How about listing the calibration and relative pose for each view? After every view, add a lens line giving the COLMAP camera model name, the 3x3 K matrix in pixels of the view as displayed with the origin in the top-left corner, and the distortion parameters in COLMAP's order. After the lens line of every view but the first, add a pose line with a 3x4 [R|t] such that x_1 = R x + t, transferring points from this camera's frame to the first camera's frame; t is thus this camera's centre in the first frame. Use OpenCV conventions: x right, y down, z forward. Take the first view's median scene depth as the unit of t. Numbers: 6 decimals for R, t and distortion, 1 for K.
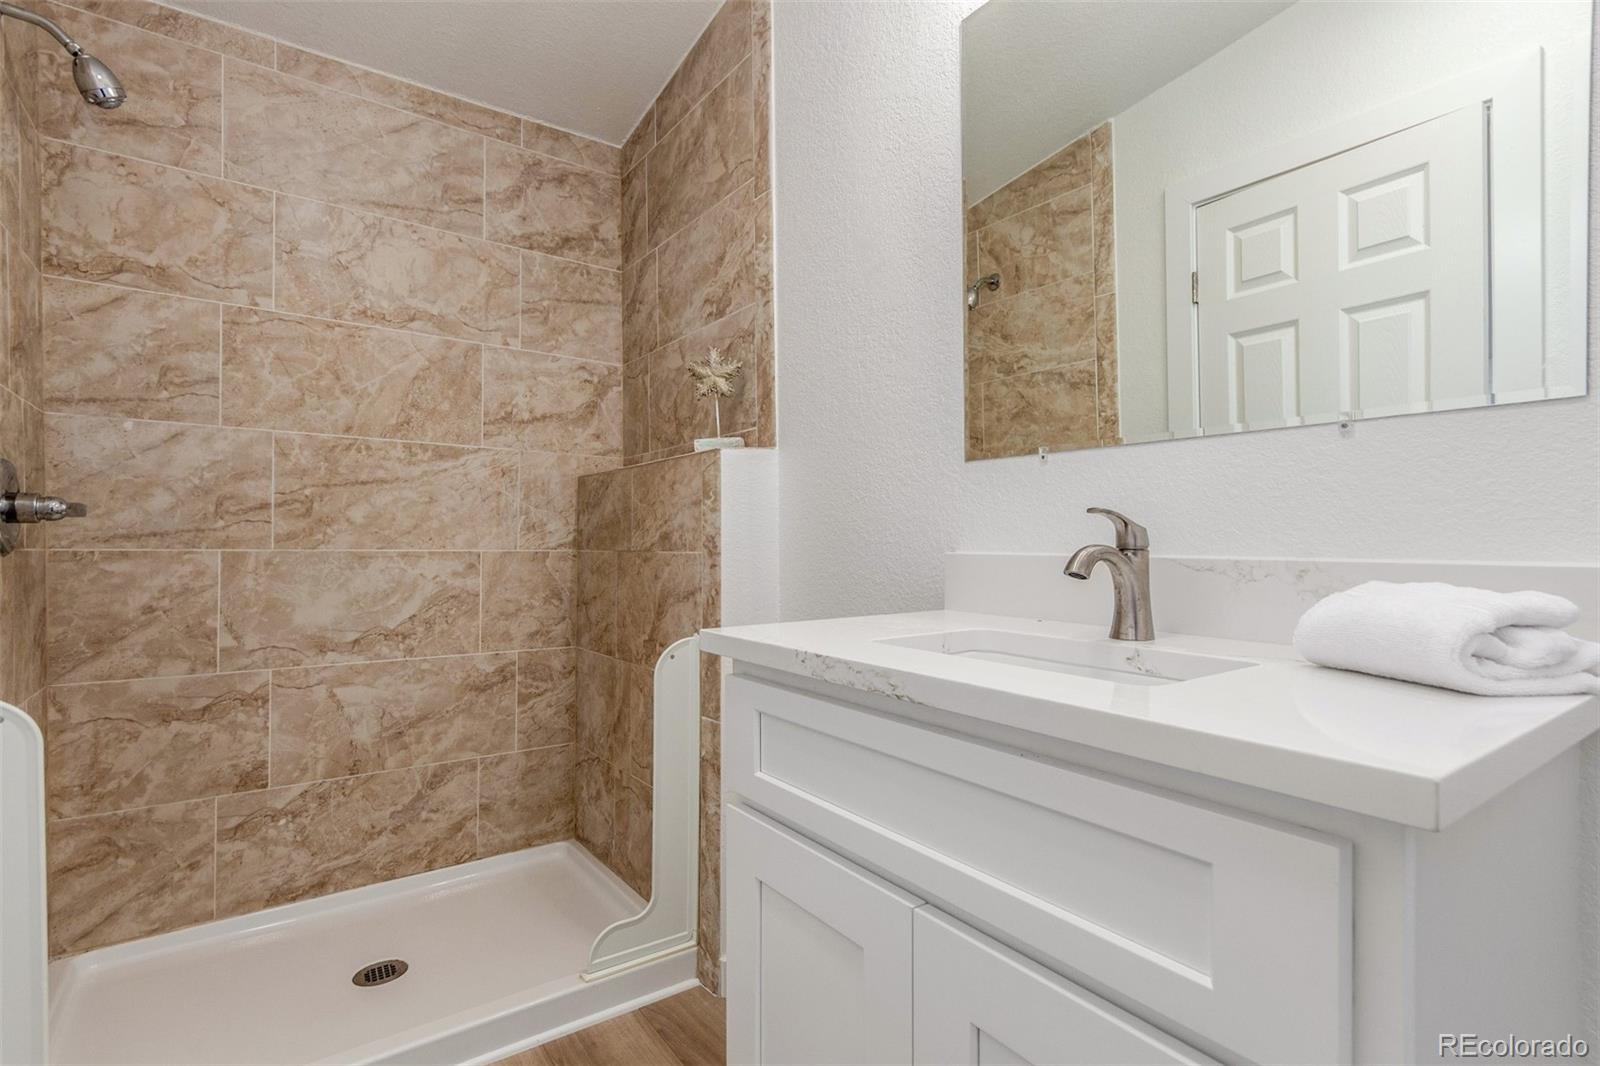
lens RADIAL K [[770.1, 0, 805.8], [0, 770.1, 531.4], [0, 0, 1]] dist [0.005931, 0.001208]
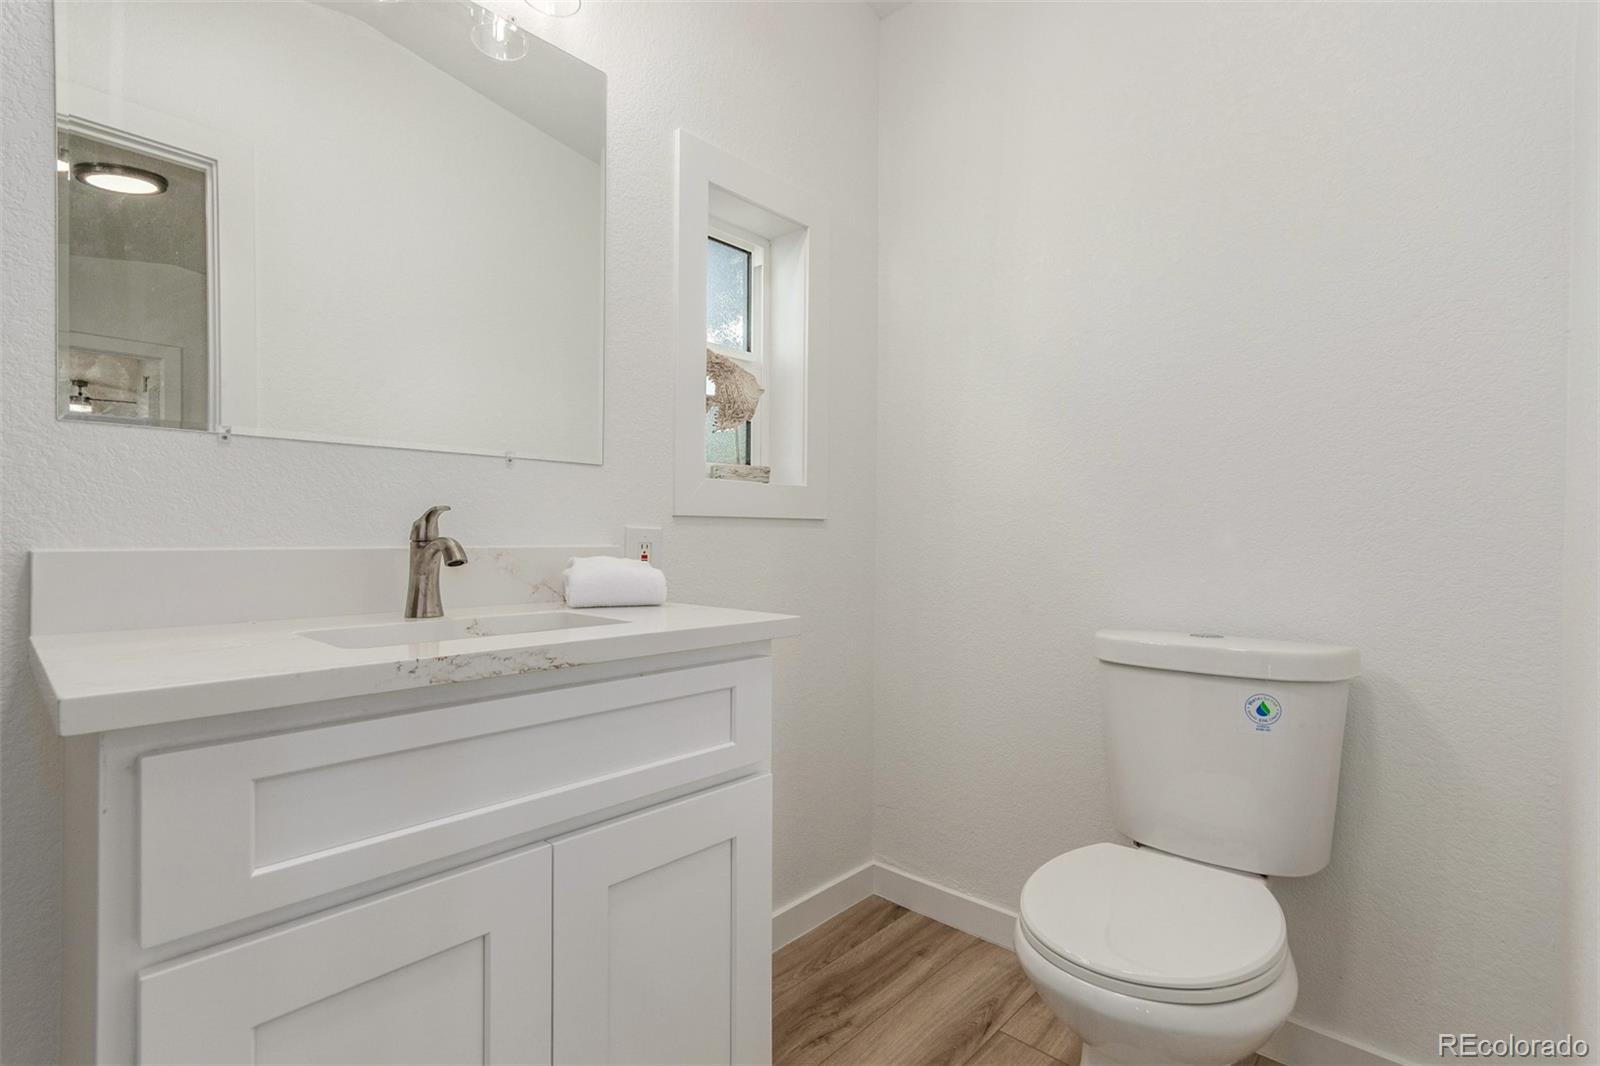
lens RADIAL K [[753.3, 0, 800.0], [0, 753.3, 533.0], [0, 0, 1]] dist [0.000367, -0.004946]
pose [[-0.204924, 0.001270, 0.978777, -0.994463], [-0.015344, 0.999872, -0.004510, 0.008946], [-0.978658, -0.015943, -0.204878, 0.800329]]
